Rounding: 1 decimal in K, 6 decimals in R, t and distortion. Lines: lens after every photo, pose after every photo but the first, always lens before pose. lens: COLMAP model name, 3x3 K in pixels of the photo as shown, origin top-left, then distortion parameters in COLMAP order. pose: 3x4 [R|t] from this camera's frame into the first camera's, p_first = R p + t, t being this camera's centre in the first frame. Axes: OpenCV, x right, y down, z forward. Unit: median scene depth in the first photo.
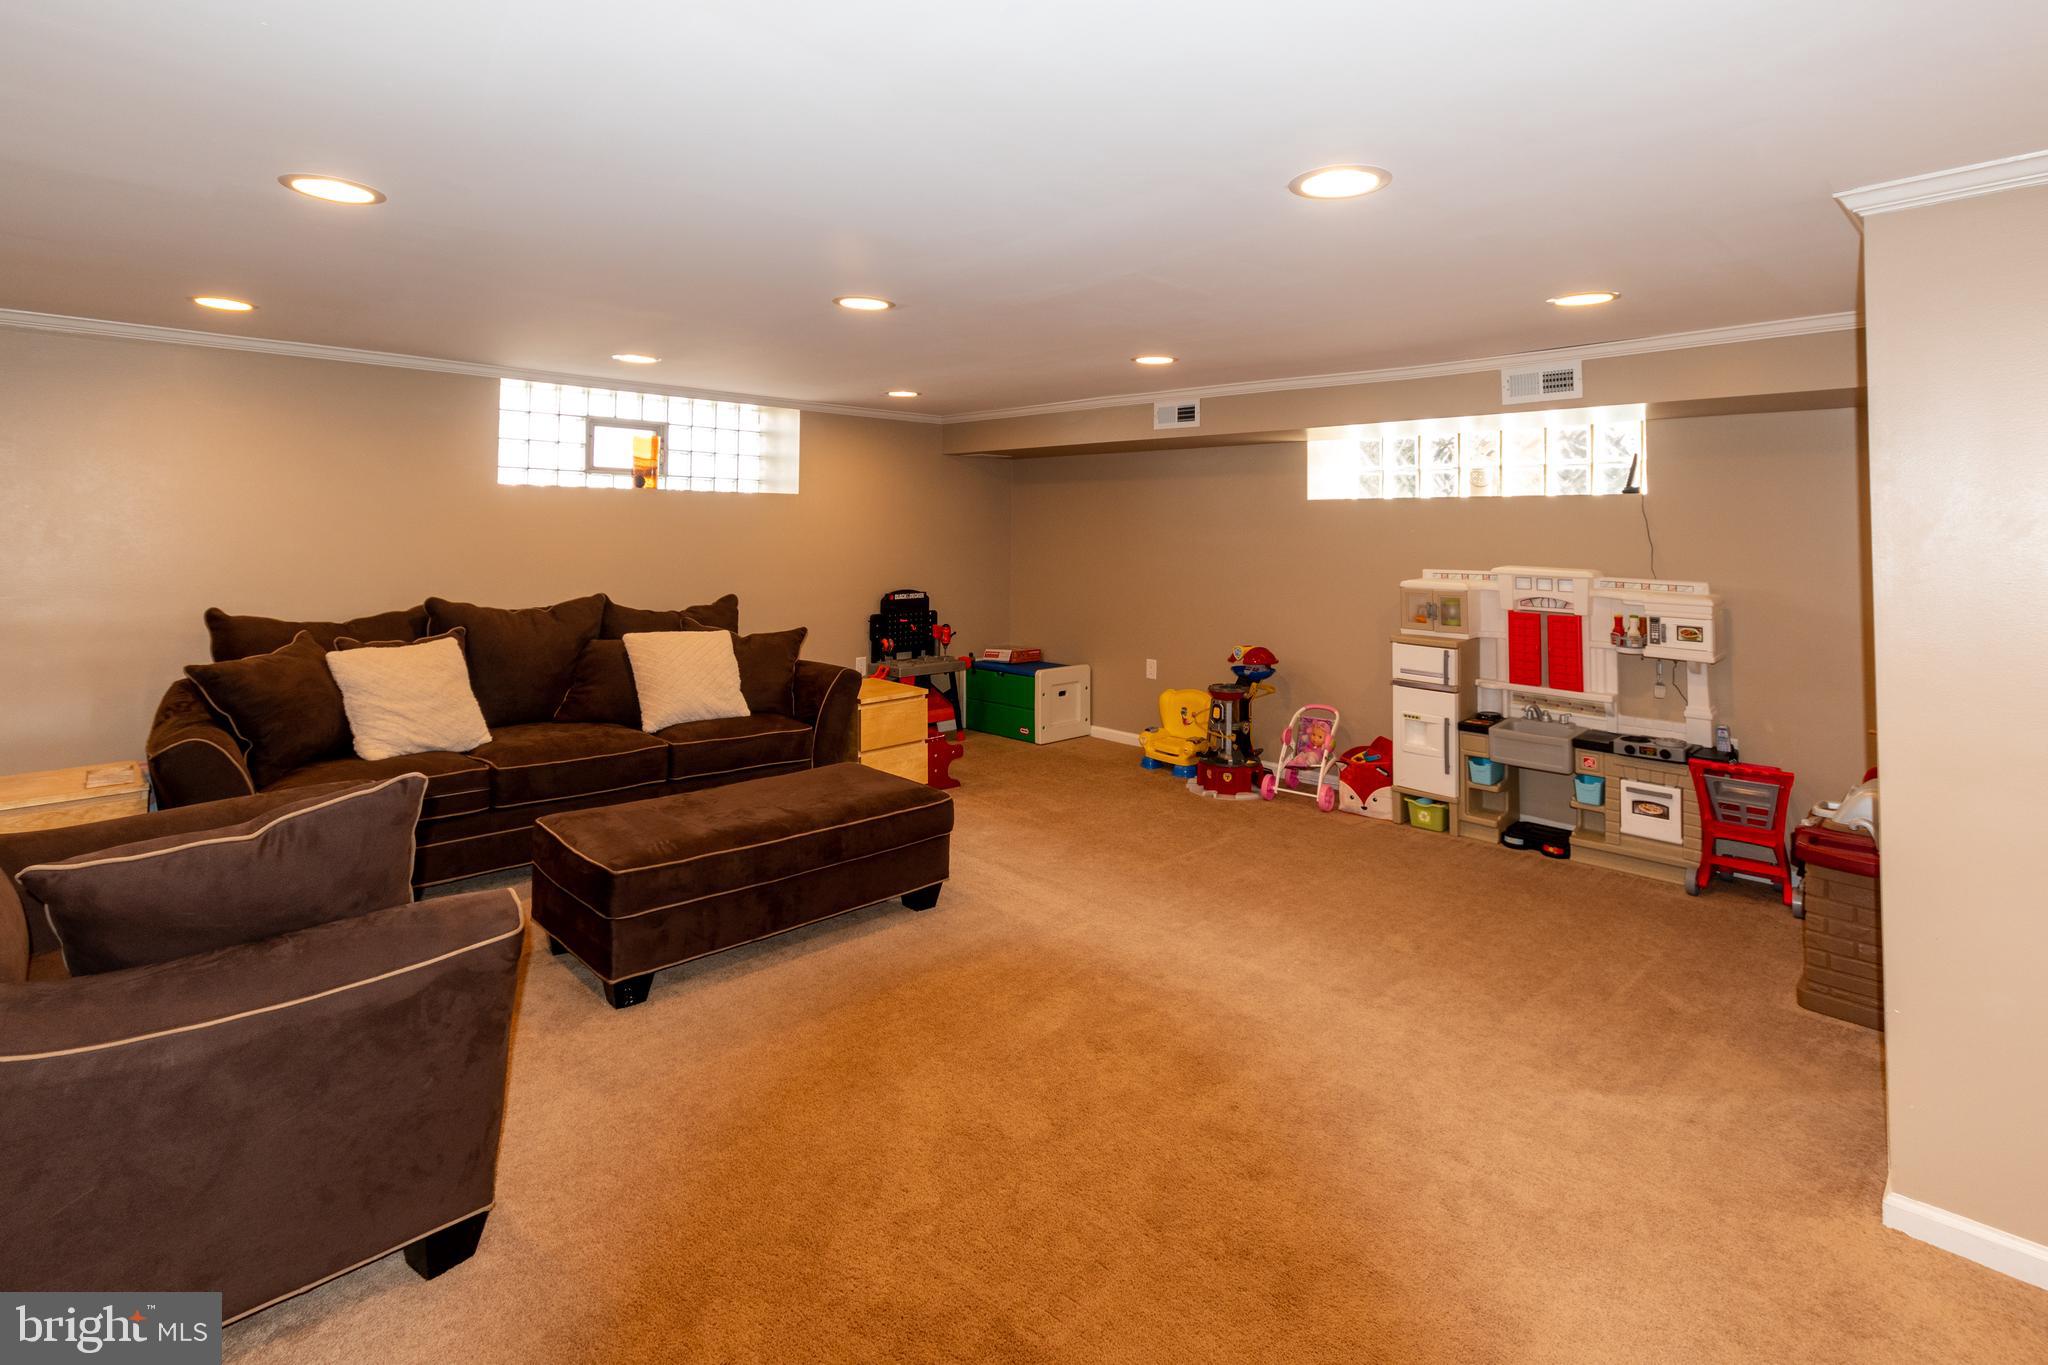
lens RADIAL K [[983.6, 0, 1024.0], [0, 983.6, 682.5], [0, 0, 1]] dist [0.001681, 0.000205]
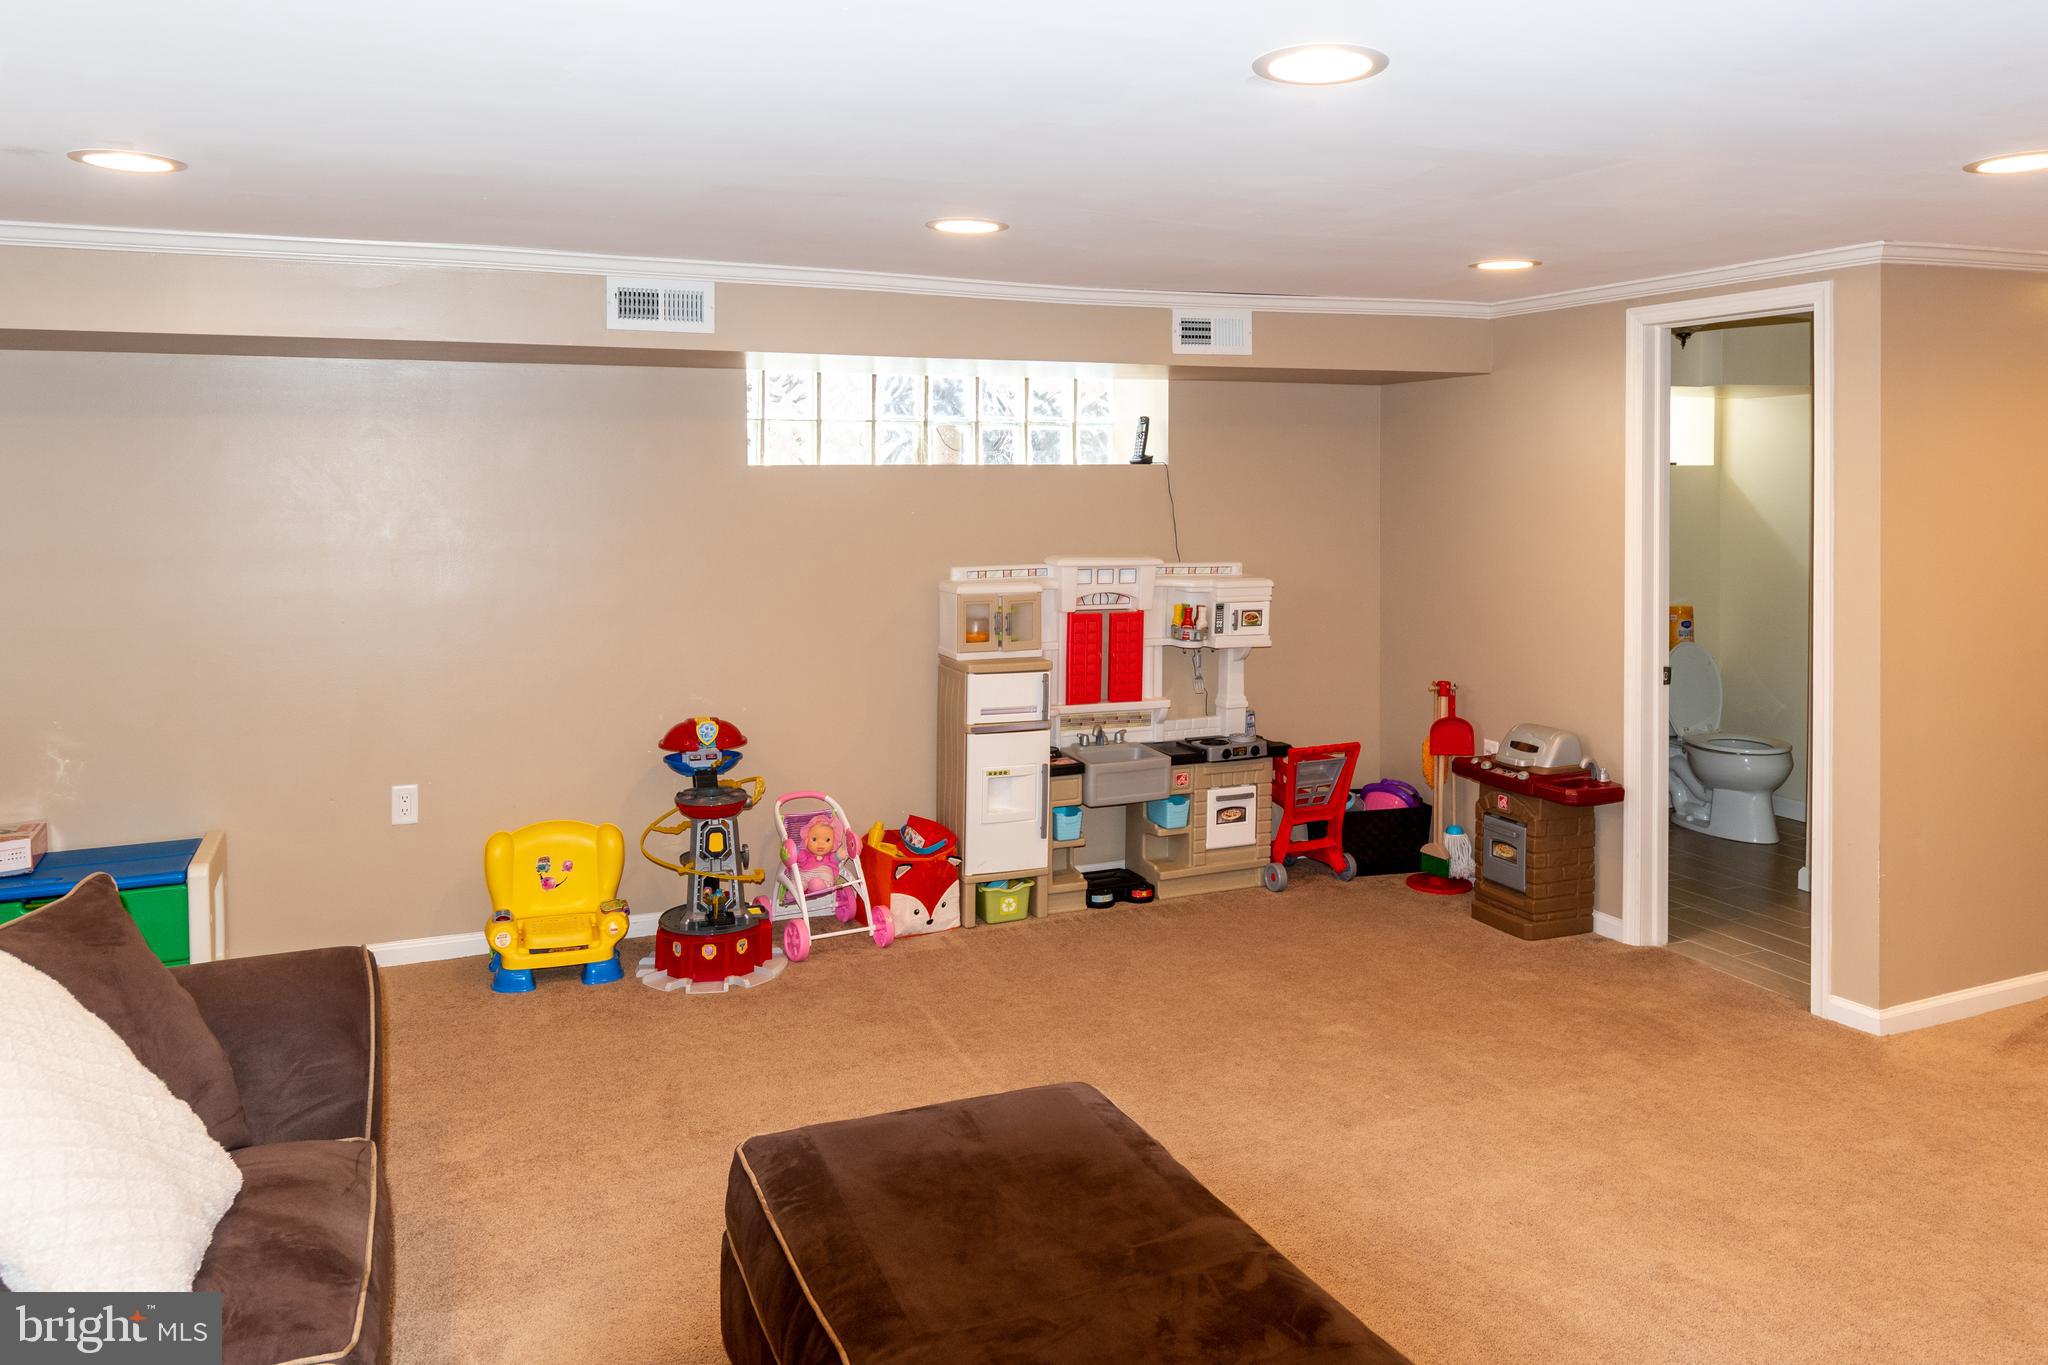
lens RADIAL K [[1449.9, 0, 1024.5], [0, 1449.9, 745.1], [0, 0, 1]] dist [-0.006009, -0.002664]
pose [[0.361533, -0.172498, 0.916263, -0.591168], [0.157177, 0.979947, 0.122469, -0.117164], [-0.919015, 0.099739, 0.381396, 0.608708]]
